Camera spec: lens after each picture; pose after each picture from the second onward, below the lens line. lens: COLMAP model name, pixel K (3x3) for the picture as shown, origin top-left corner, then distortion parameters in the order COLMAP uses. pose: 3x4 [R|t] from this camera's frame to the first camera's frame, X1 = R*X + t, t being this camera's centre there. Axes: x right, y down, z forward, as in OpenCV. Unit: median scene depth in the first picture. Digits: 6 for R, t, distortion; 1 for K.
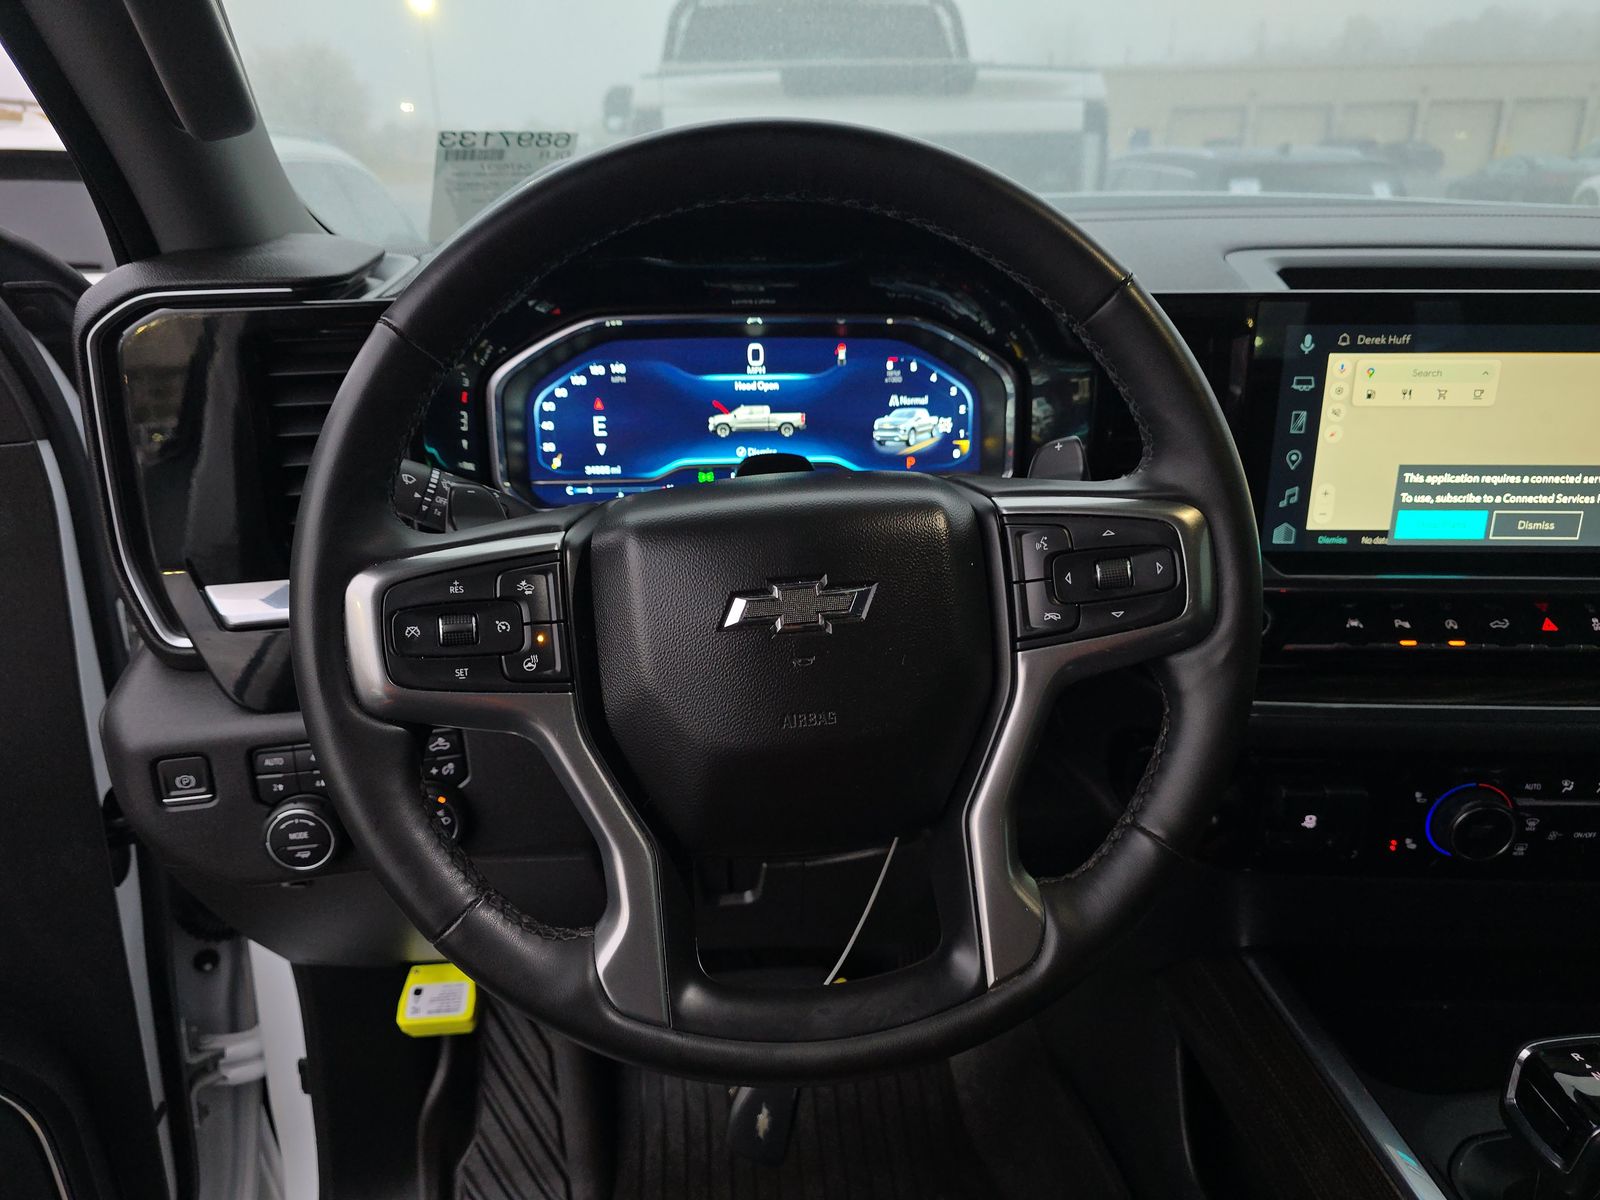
lens RADIAL K [[1146.3, 0, 806.9], [0, 1146.3, 625.5], [0, 0, 1]] dist [0.059046, -0.091538]
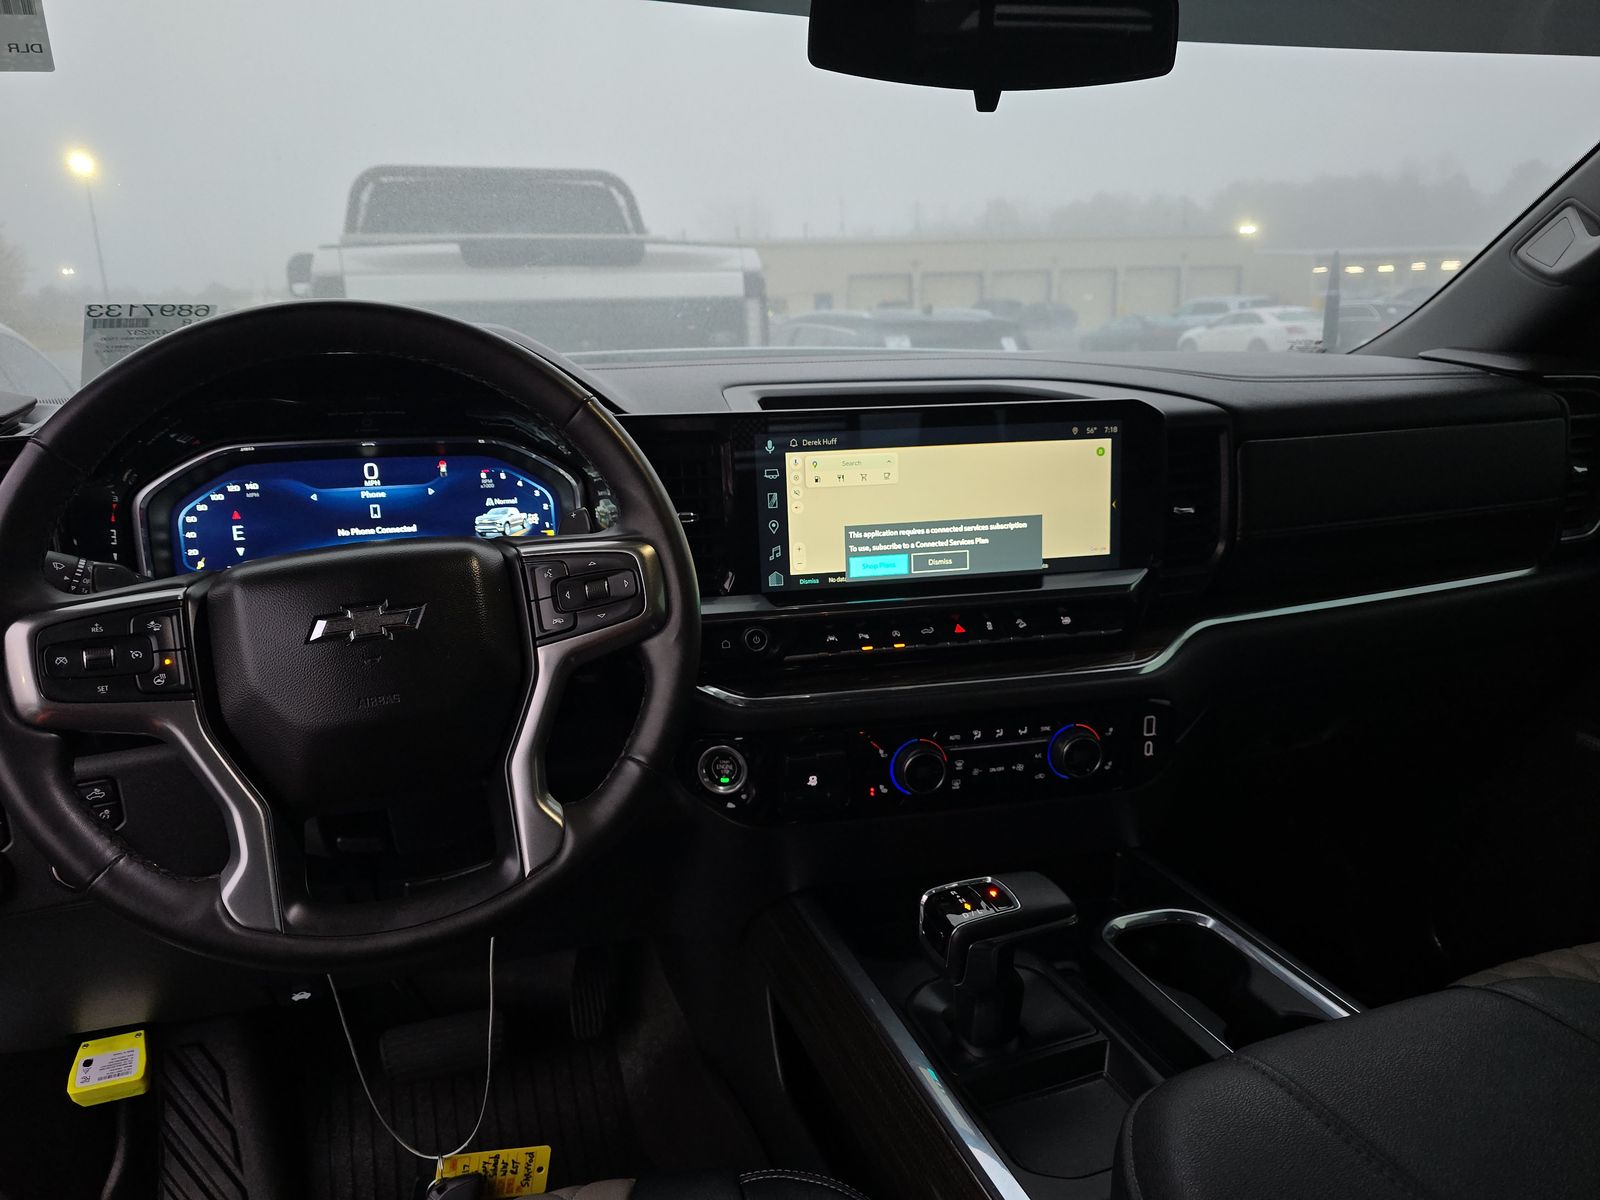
lens RADIAL K [[1079.8, 0, 802.1], [0, 1079.8, 599.5], [0, 0, 1]] dist [0.044414, -0.050553]
pose [[0.963782, -0.072247, 0.256720, 0.104466], [0.105473, 0.987385, -0.118096, 0.105742], [-0.244949, 0.140895, 0.959244, -0.272936]]
